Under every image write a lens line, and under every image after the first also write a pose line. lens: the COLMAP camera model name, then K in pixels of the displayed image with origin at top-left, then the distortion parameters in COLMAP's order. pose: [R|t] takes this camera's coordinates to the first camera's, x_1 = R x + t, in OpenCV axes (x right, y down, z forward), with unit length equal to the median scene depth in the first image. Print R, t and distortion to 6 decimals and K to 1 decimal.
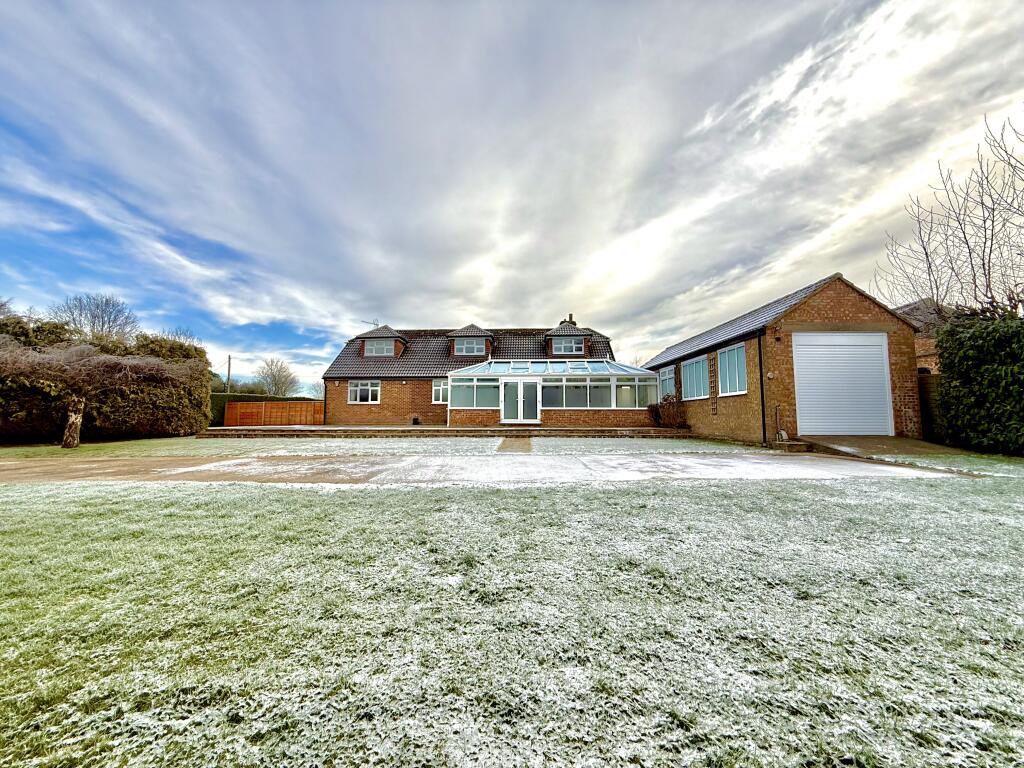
lens RADIAL K [[406.4, 0, 509.1], [0, 406.4, 383.5], [0, 0, 1]] dist [-0.000057, 0.000274]
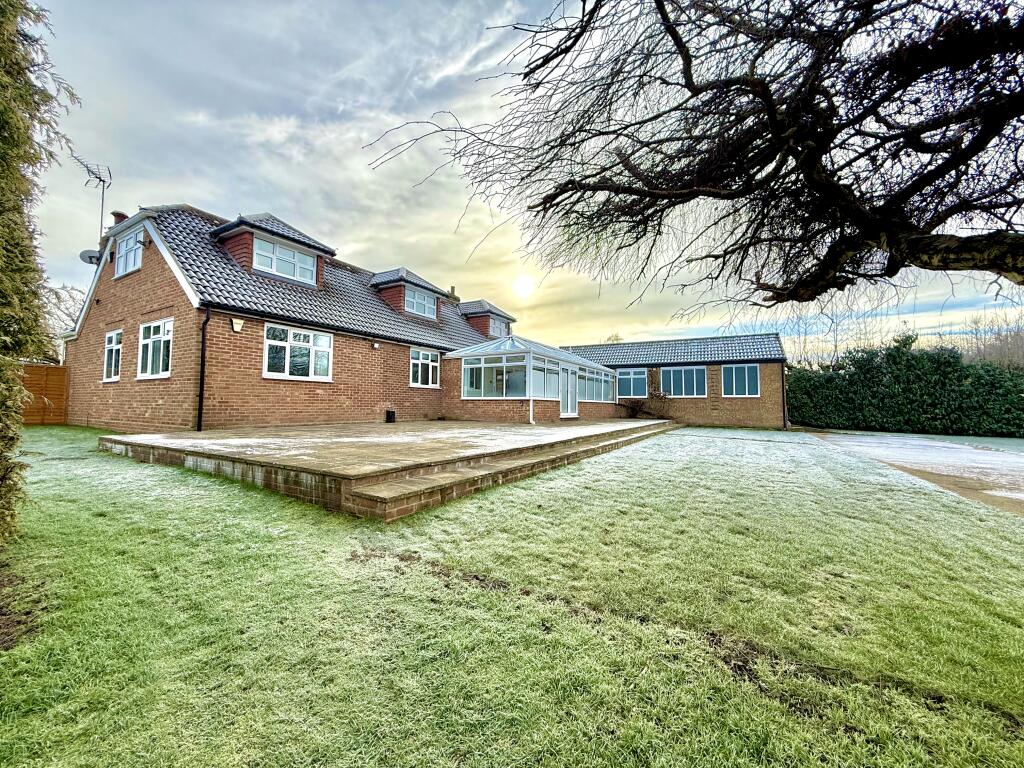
lens RADIAL K [[406.4, 0, 509.1], [0, 406.4, 383.5], [0, 0, 1]] dist [-0.000057, 0.000274]
pose [[0.459850, 0.050019, 0.886587, -0.654759], [-0.087333, 0.996120, -0.010901, 0.038355], [-0.883692, -0.072416, 0.462434, 0.584095]]
